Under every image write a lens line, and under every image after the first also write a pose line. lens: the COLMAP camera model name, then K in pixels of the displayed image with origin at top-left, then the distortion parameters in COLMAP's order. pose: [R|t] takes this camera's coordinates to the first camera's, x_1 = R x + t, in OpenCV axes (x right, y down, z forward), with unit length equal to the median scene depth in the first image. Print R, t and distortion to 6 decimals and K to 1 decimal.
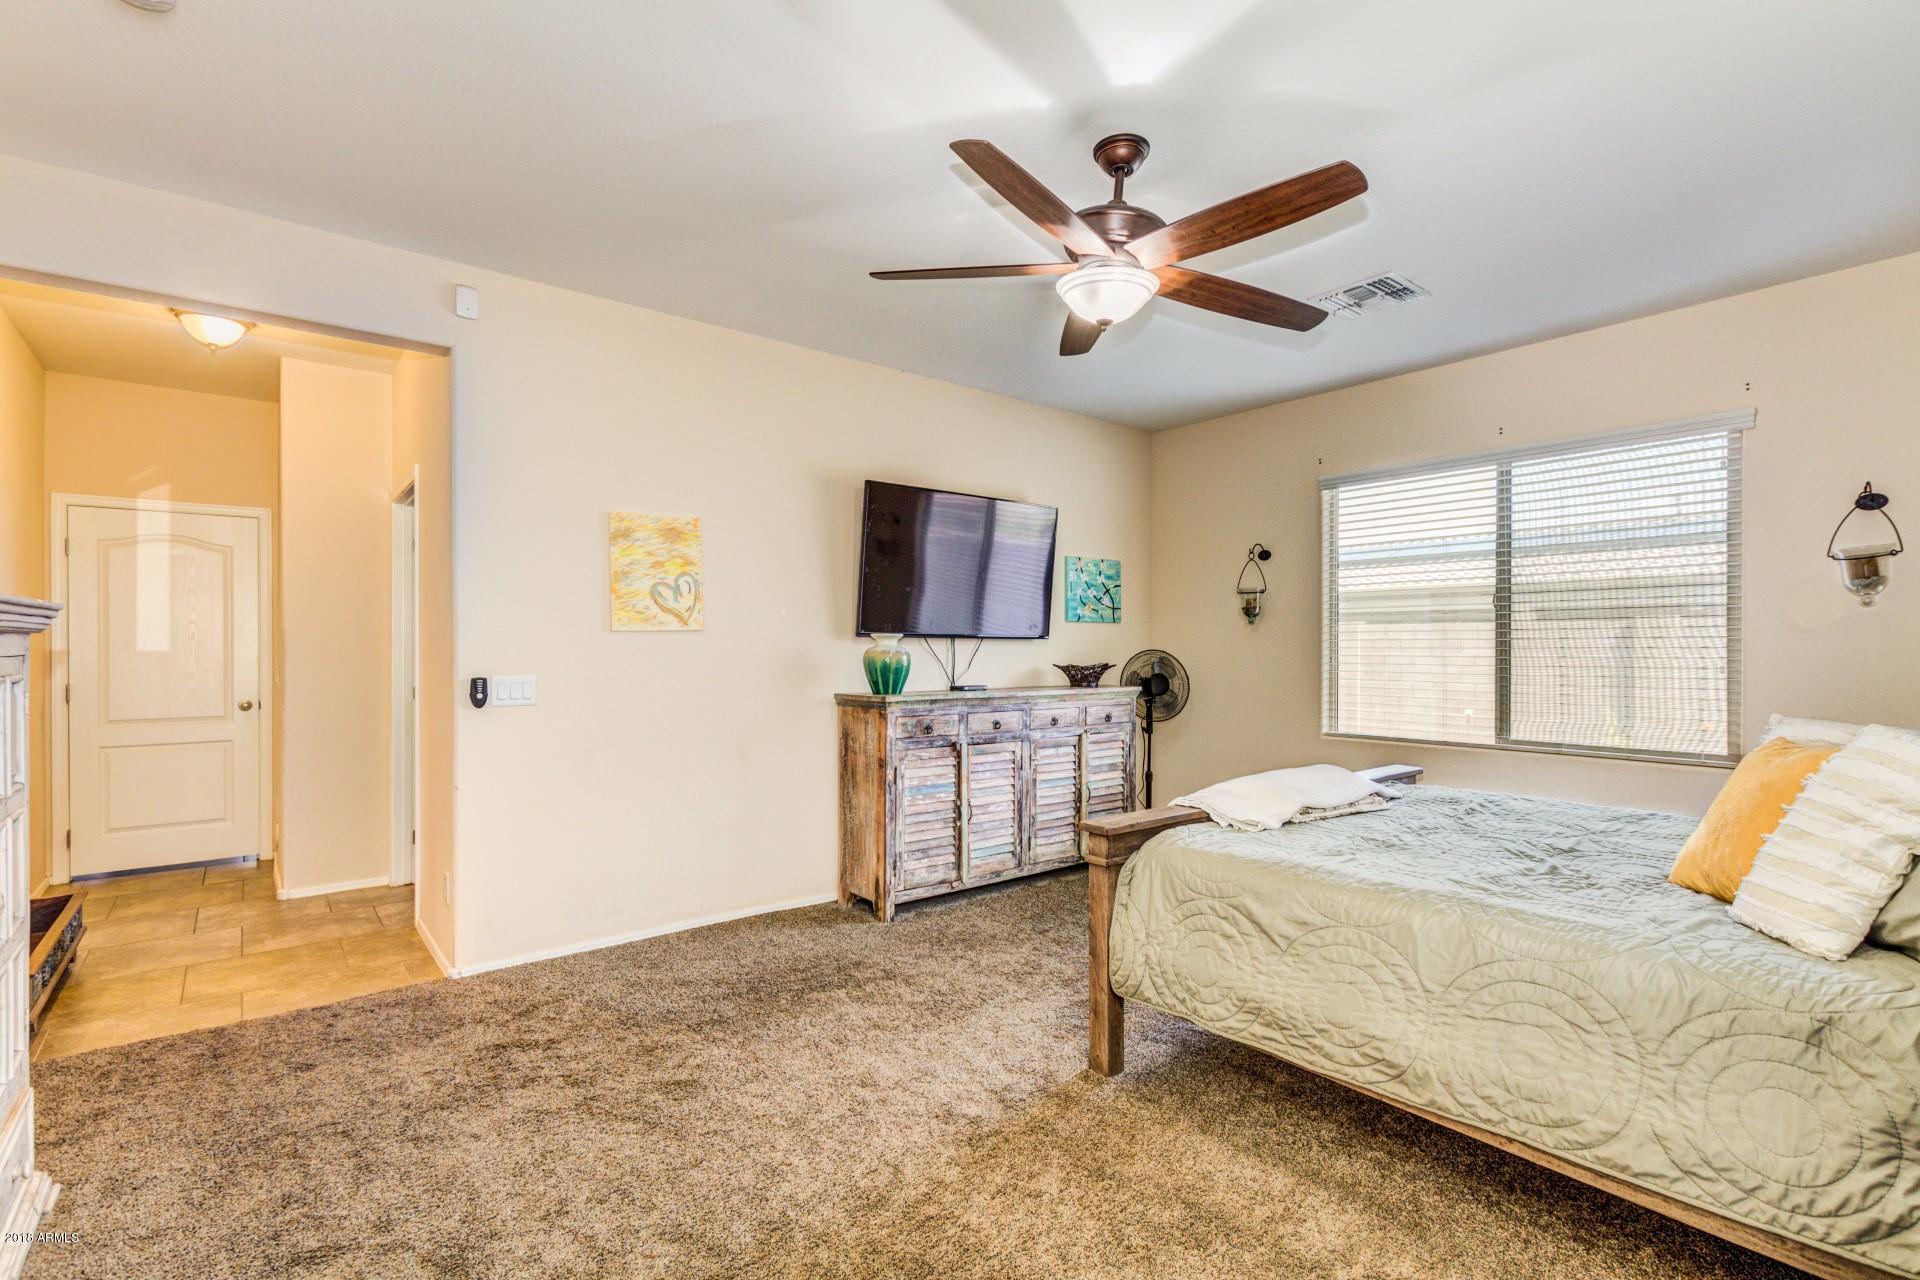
lens RADIAL K [[879.9, 0, 946.6], [0, 879.9, 641.6], [0, 0, 1]] dist [0.014626, -0.005040]
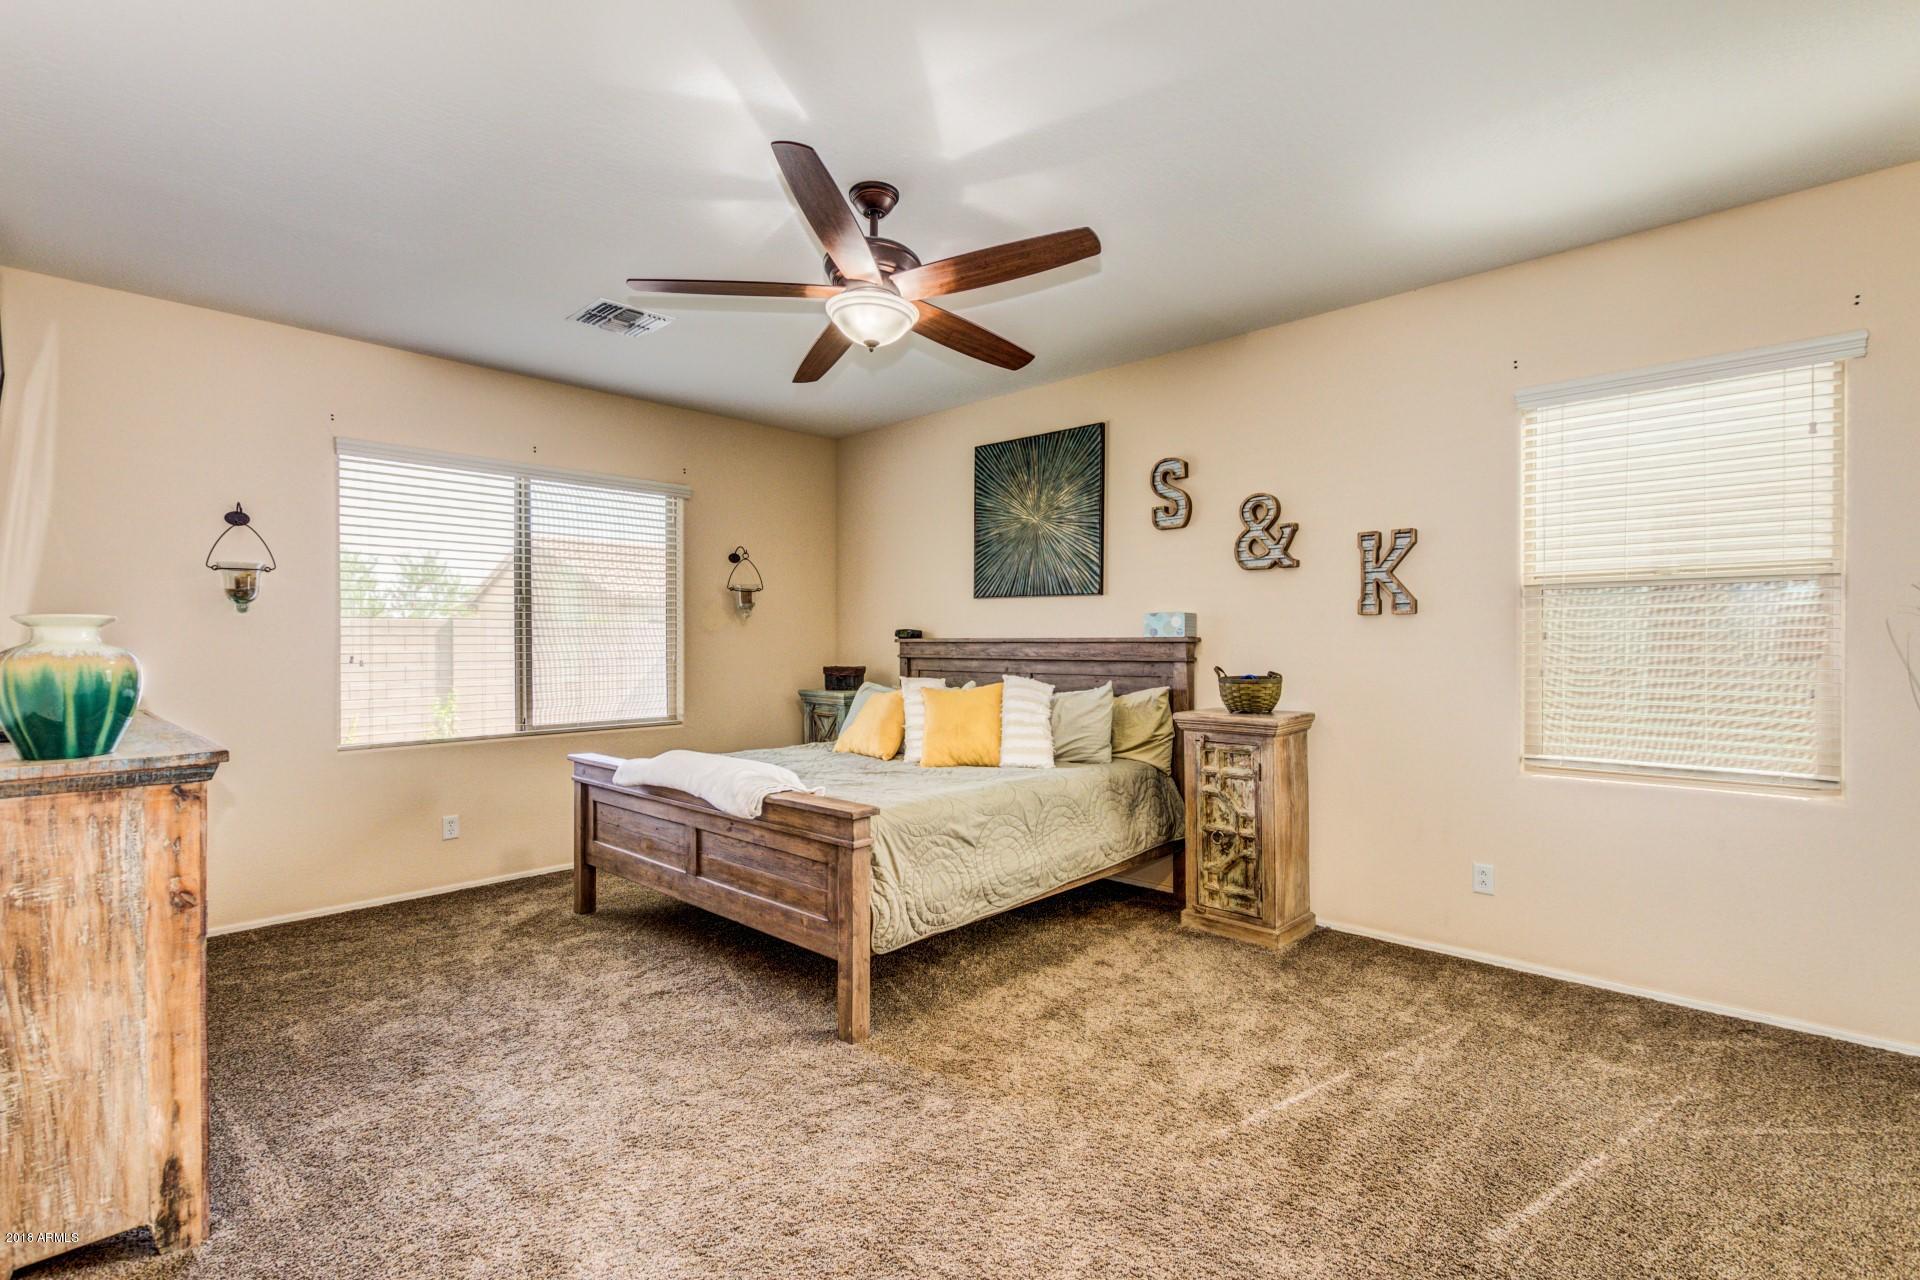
lens RADIAL K [[879.9, 0, 947.3], [0, 879.9, 646.4], [0, 0, 1]] dist [0.014626, -0.005040]
pose [[-0.126391, -0.001868, 0.991979, -0.535470], [-0.001730, 0.999997, 0.001662, 0.006822], [-0.991979, -0.001506, -0.126394, 0.618629]]
